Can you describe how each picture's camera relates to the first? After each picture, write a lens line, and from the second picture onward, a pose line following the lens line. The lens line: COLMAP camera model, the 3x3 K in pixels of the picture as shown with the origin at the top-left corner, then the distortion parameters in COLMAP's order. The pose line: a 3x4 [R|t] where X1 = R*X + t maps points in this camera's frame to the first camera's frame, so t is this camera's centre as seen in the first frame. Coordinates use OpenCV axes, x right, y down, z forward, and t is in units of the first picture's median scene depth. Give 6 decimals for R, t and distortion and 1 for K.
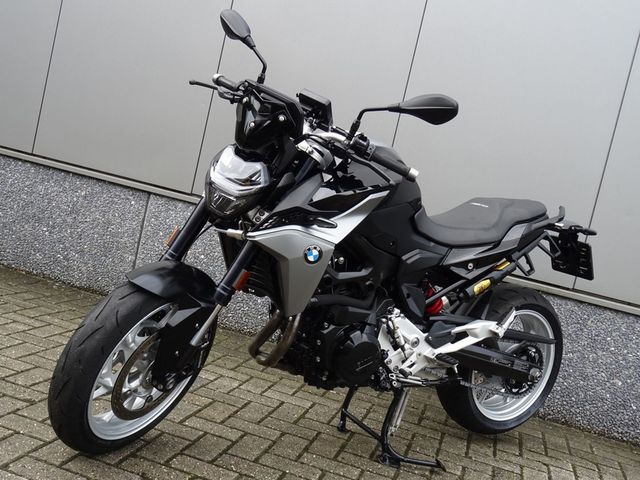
lens RADIAL K [[721.6, 0, 318.6], [0, 721.6, 240.8], [0, 0, 1]] dist [0.008707, 0.000000]
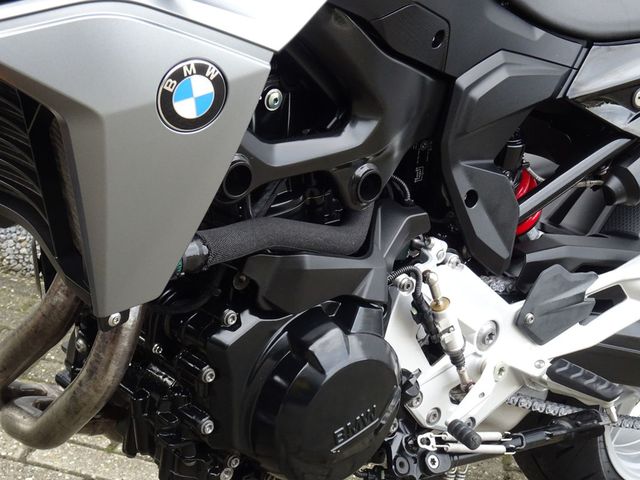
lens RADIAL K [[1347.8, 0, 322.1], [0, 1347.8, 237.3], [0, 0, 1]] dist [-0.060998, 0.000000]
pose [[0.989676, -0.041724, 0.137114, -0.025721], [0.017850, 0.985120, 0.170936, -0.010684], [-0.142206, -0.166724, 0.975695, 0.424722]]
